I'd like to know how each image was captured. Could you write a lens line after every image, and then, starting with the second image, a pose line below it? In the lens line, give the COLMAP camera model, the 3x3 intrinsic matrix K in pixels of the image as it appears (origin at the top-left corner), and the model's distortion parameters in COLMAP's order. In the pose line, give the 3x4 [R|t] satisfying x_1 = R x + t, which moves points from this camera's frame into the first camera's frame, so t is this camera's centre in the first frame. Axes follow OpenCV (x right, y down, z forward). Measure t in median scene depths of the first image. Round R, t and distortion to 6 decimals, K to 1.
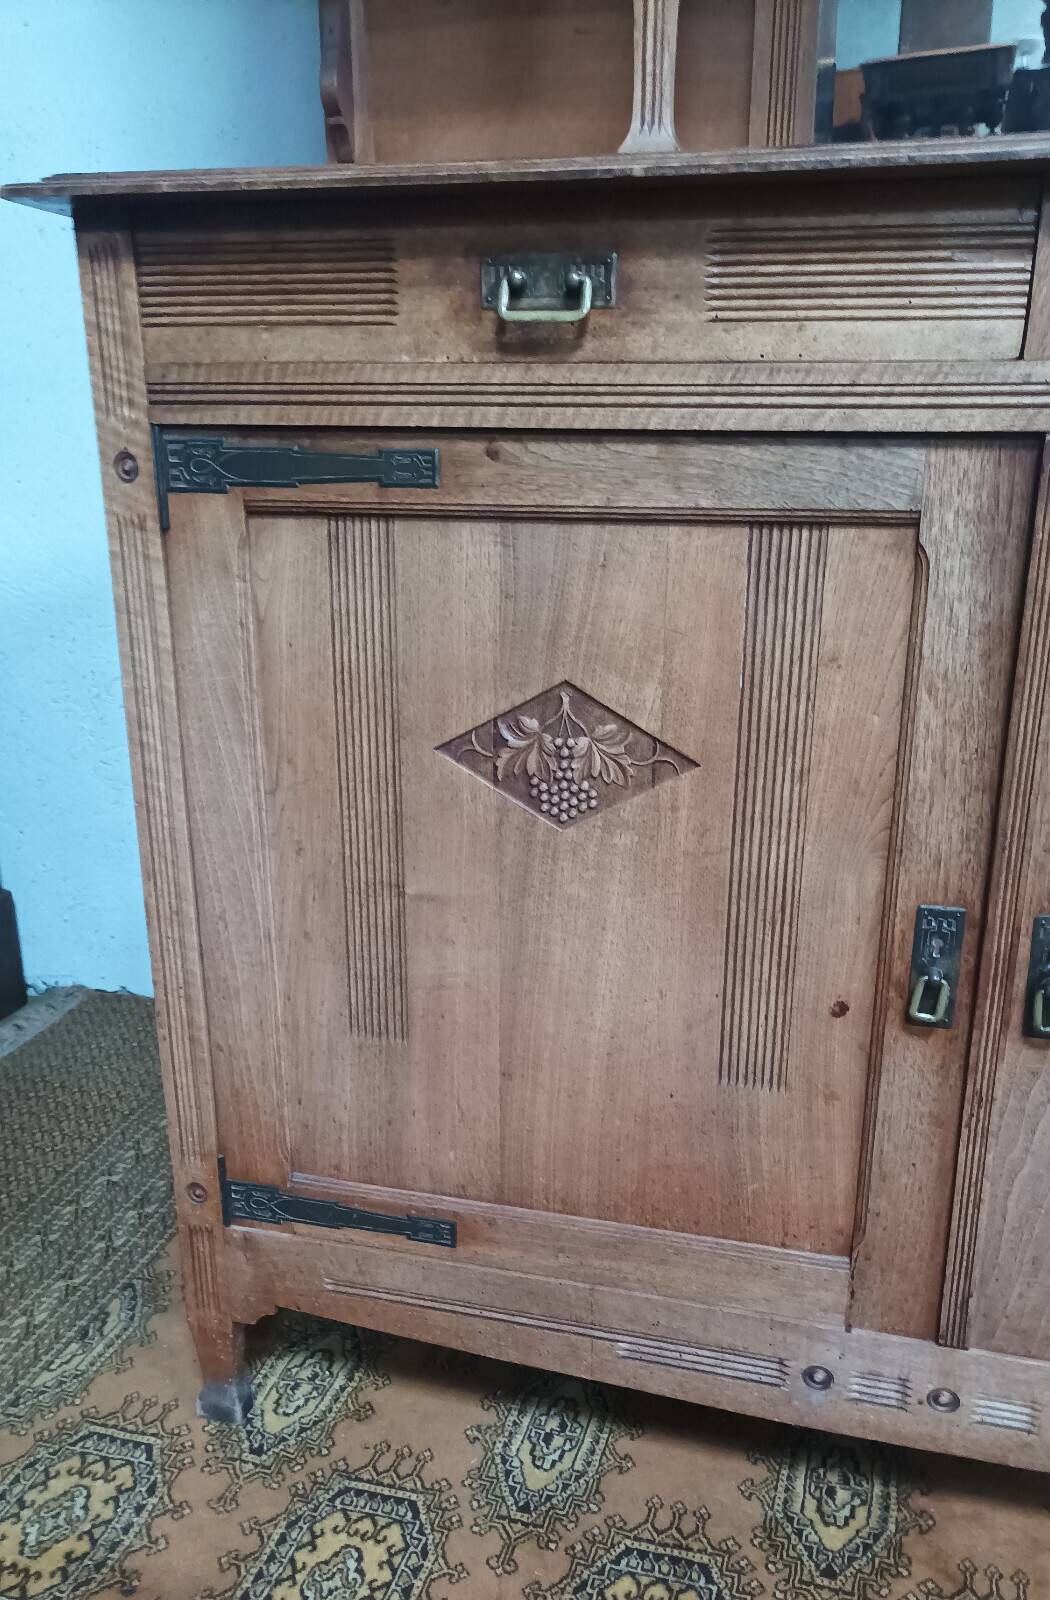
lens RADIAL K [[1390.2, 0, 524.9], [0, 1390.2, 938.2], [0, 0, 1]] dist [0.045250, -0.058441]
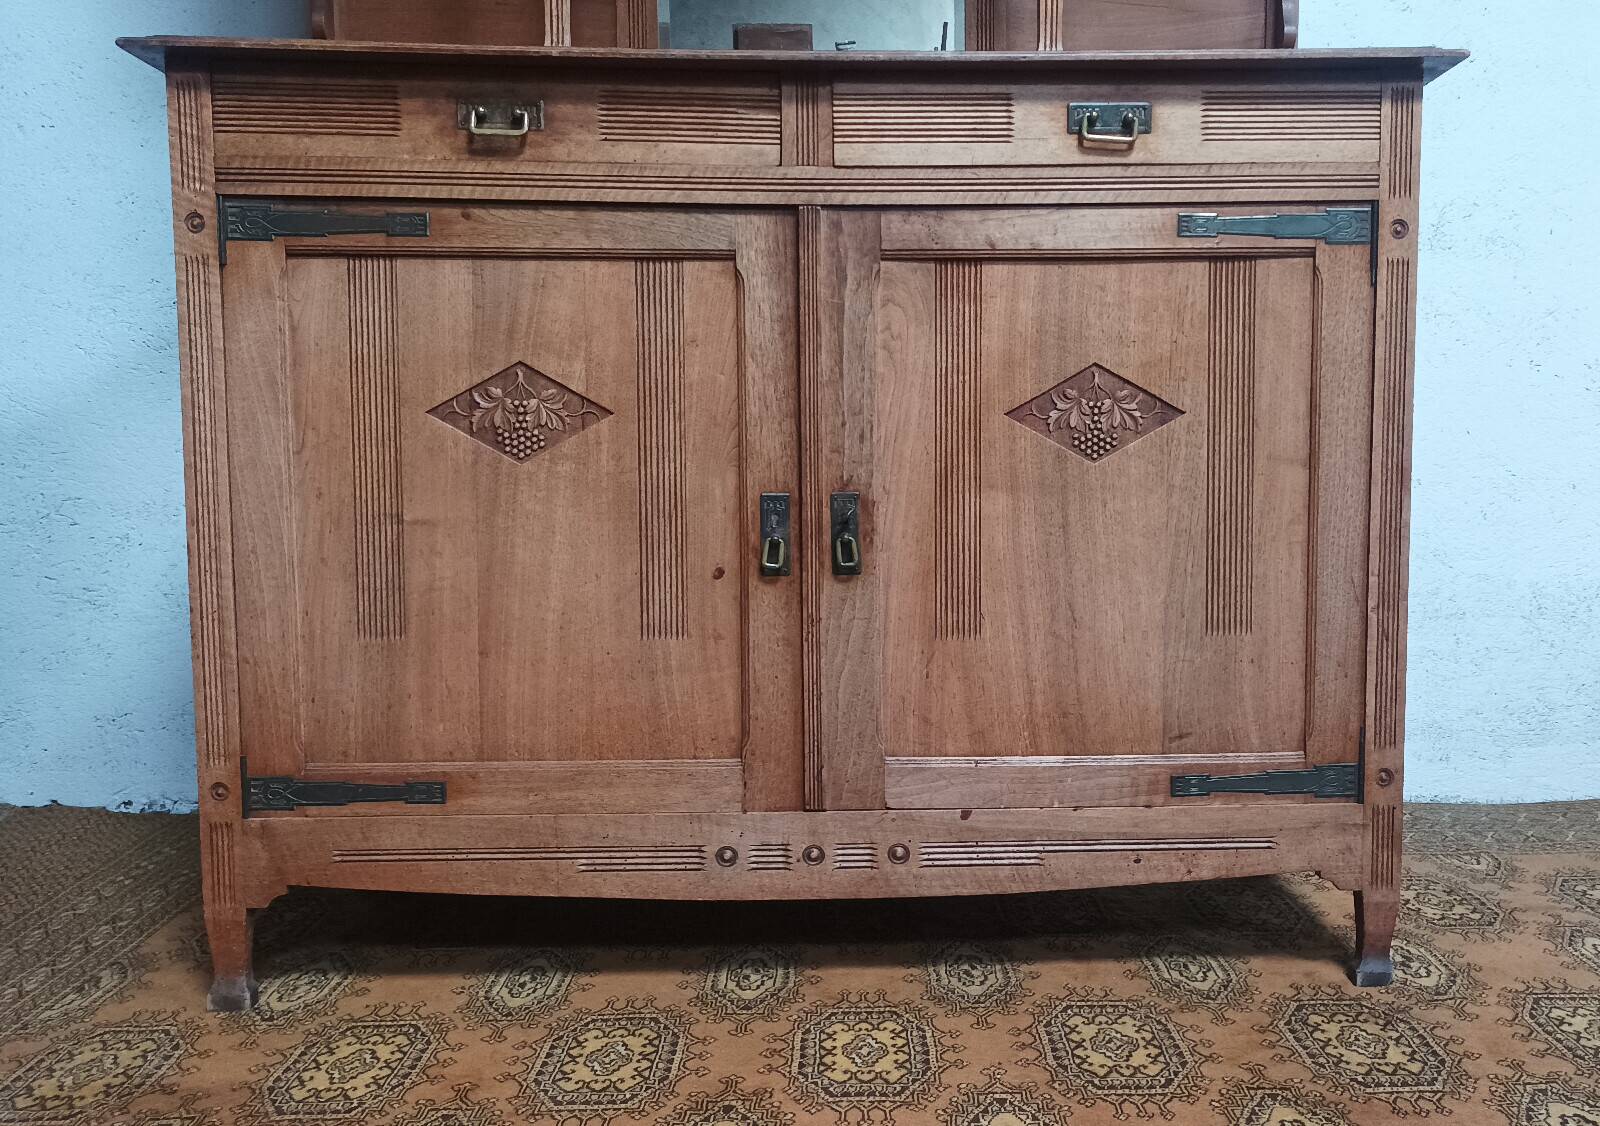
lens RADIAL K [[1493.8, 0, 902.8], [0, 1493.8, 563.8], [0, 0, 1]] dist [0.046082, -0.041986]
pose [[0.947782, -0.027044, 0.317770, -0.095778], [0.111324, 0.961777, -0.250182, 0.460114], [-0.298858, 0.272493, 0.914566, -0.528279]]
